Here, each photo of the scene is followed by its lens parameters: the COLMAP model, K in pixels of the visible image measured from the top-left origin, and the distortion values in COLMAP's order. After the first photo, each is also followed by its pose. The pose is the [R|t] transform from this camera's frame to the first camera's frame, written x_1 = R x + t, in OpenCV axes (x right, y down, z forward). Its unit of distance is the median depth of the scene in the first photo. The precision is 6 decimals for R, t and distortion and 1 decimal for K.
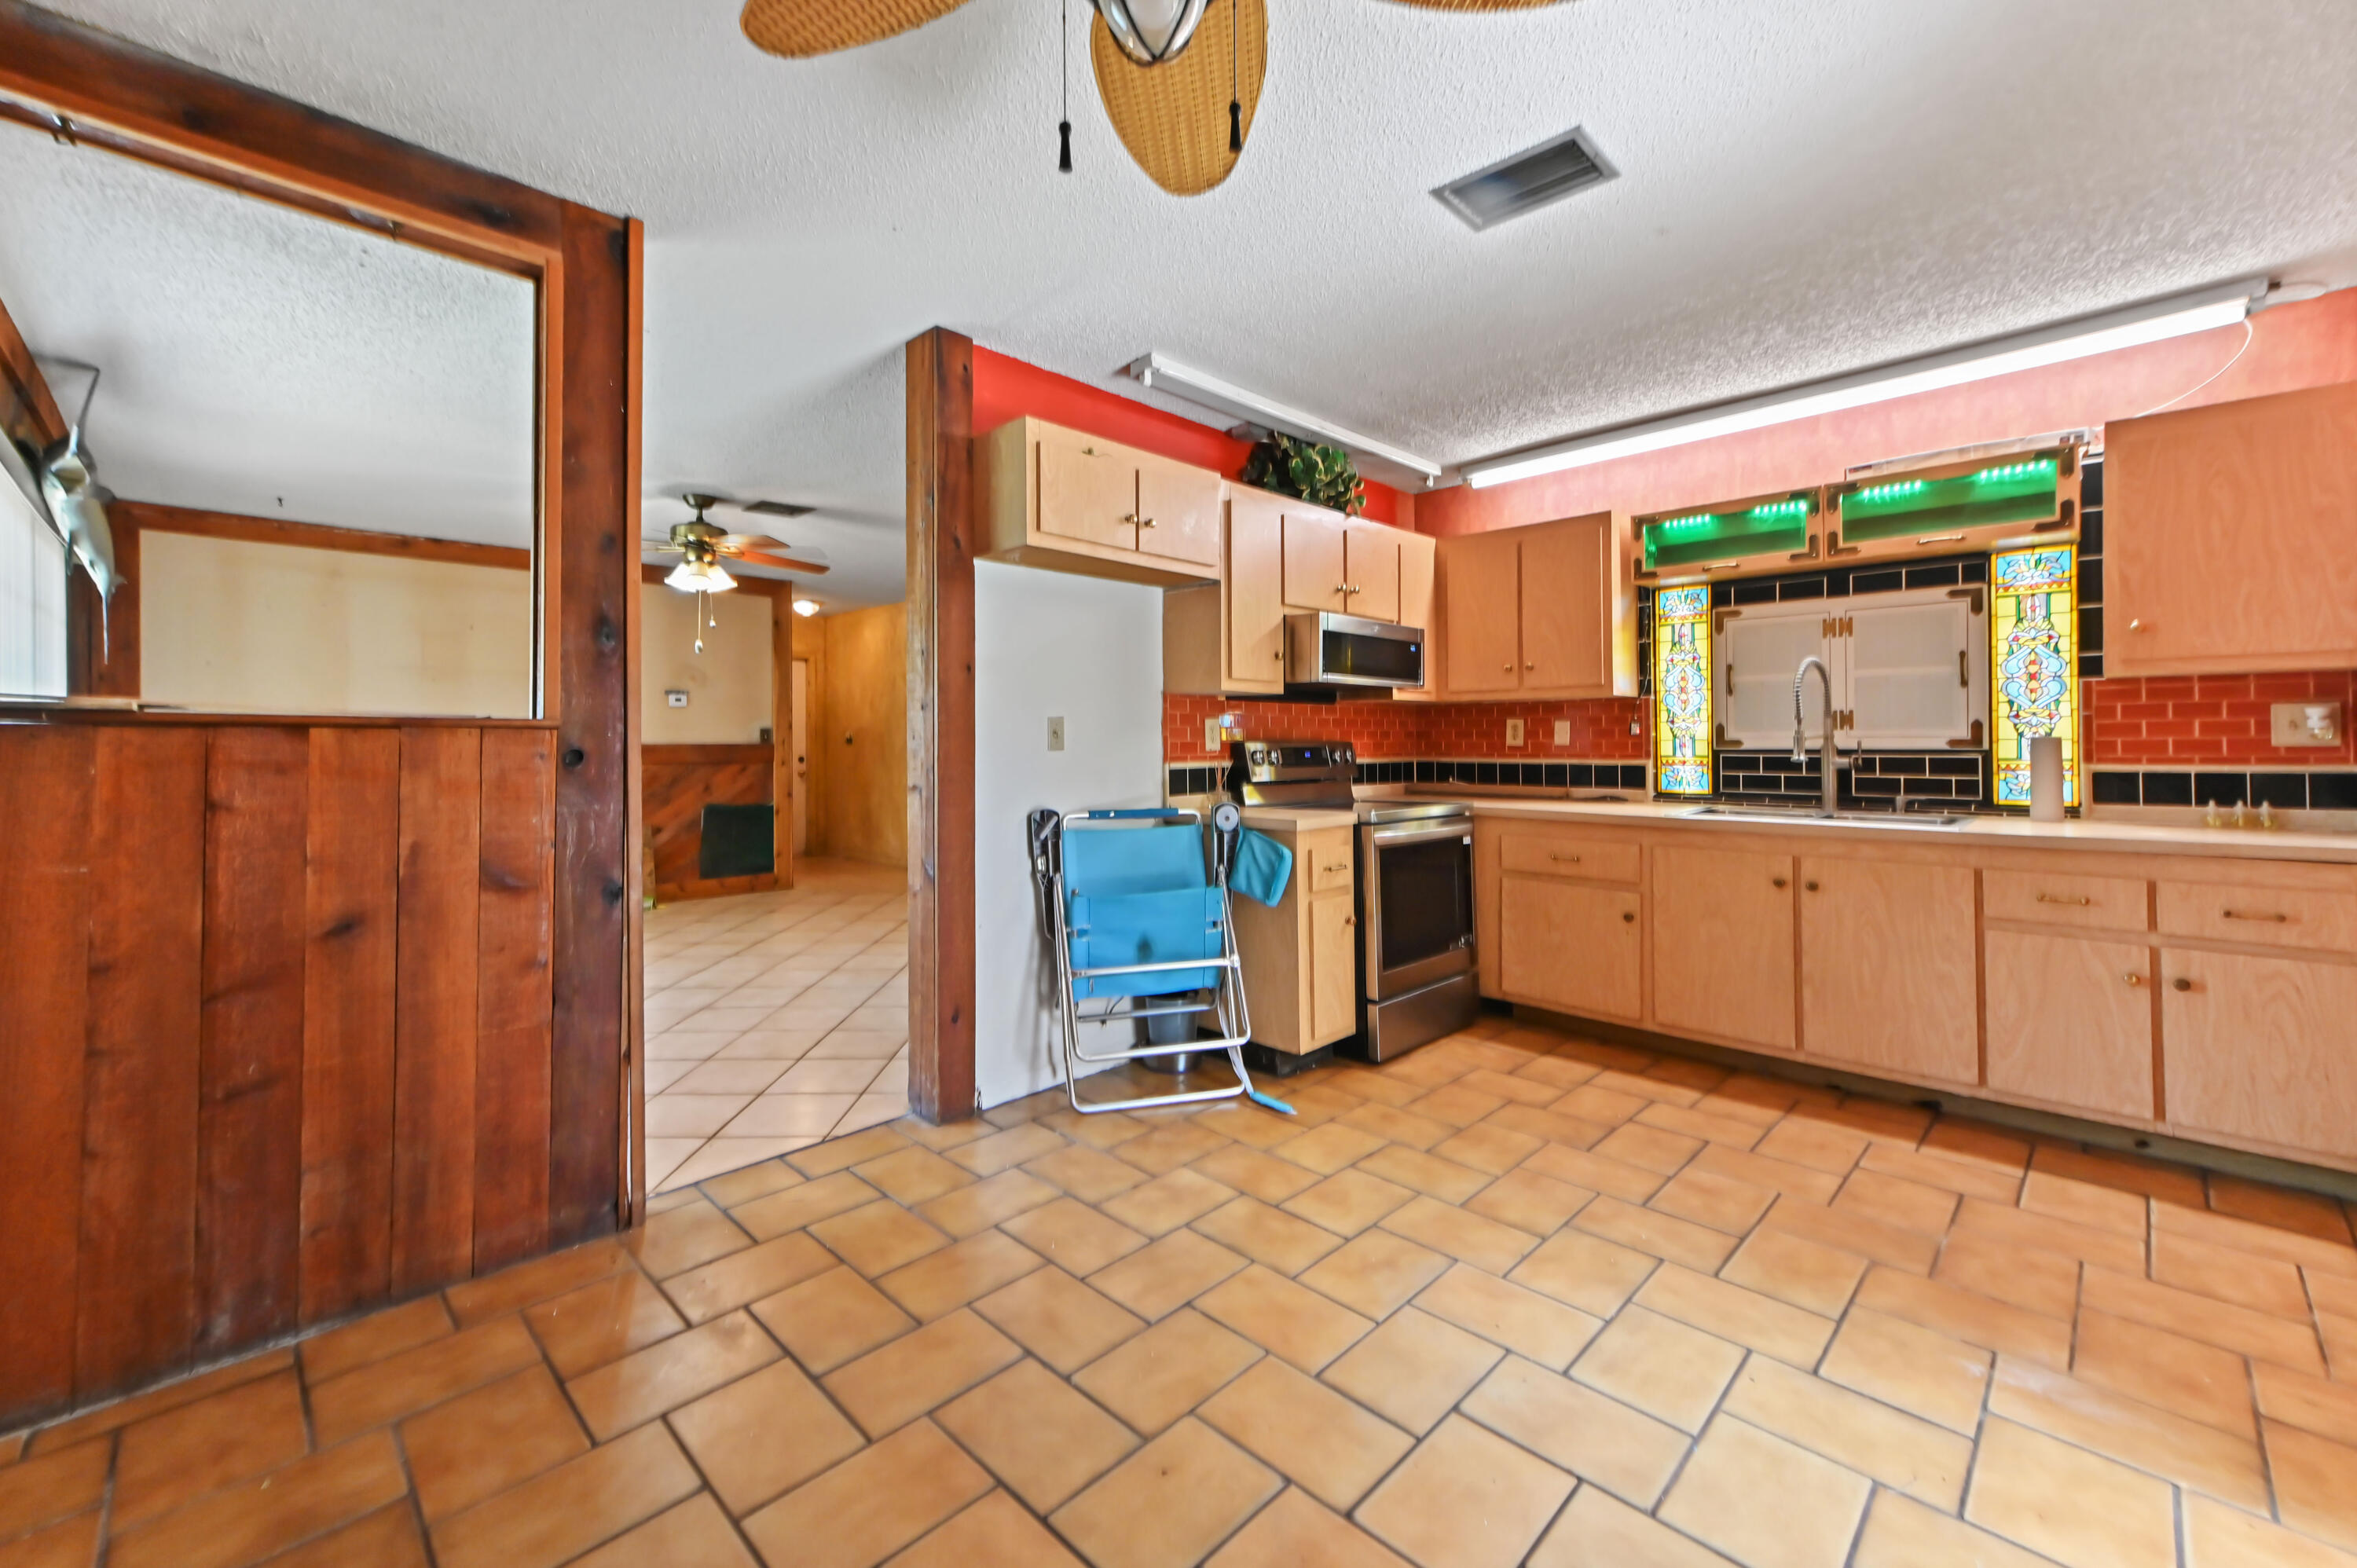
lens RADIAL K [[957.7, 0, 1225.3], [0, 957.7, 731.6], [0, 0, 1]] dist [0.001315, 0.000075]
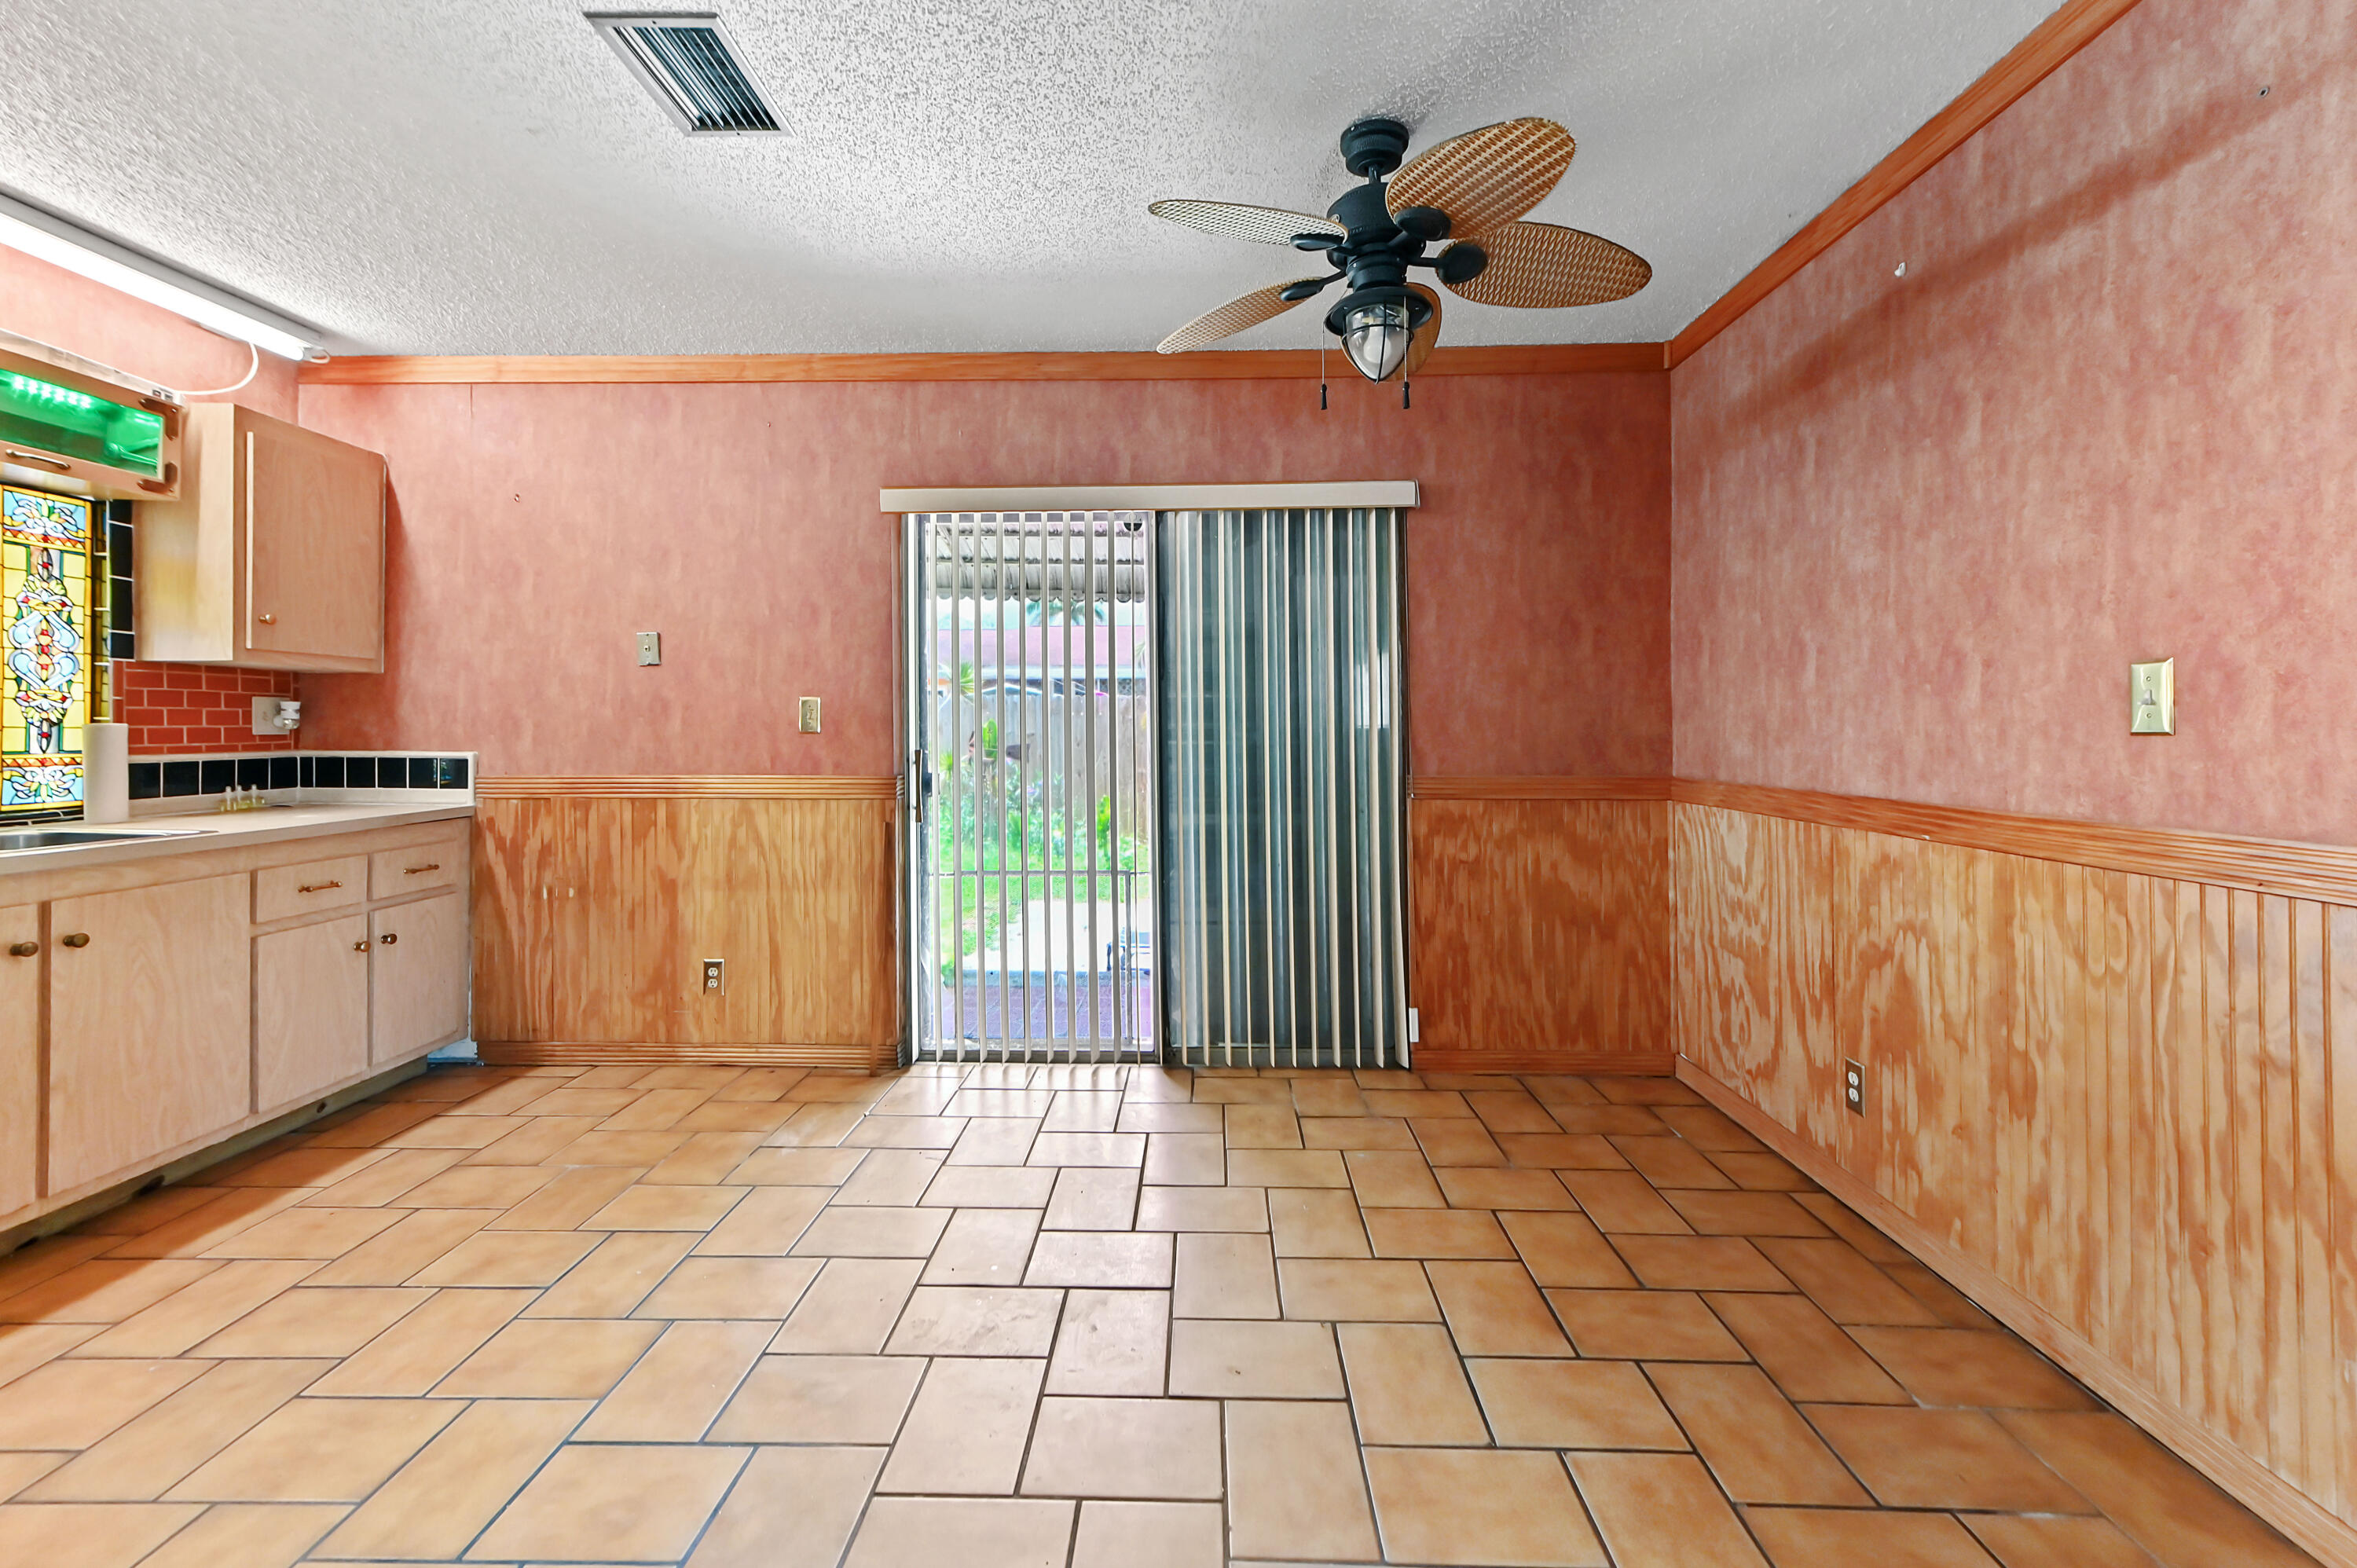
lens RADIAL K [[987.7, 0, 1176.0], [0, 987.7, 693.7], [0, 0, 1]] dist [0.000303, 0.000051]
pose [[-0.662681, 0.031823, 0.748226, -0.475762], [-0.004747, 0.998898, -0.046688, 0.015897], [-0.748887, -0.034491, -0.661799, 0.965041]]
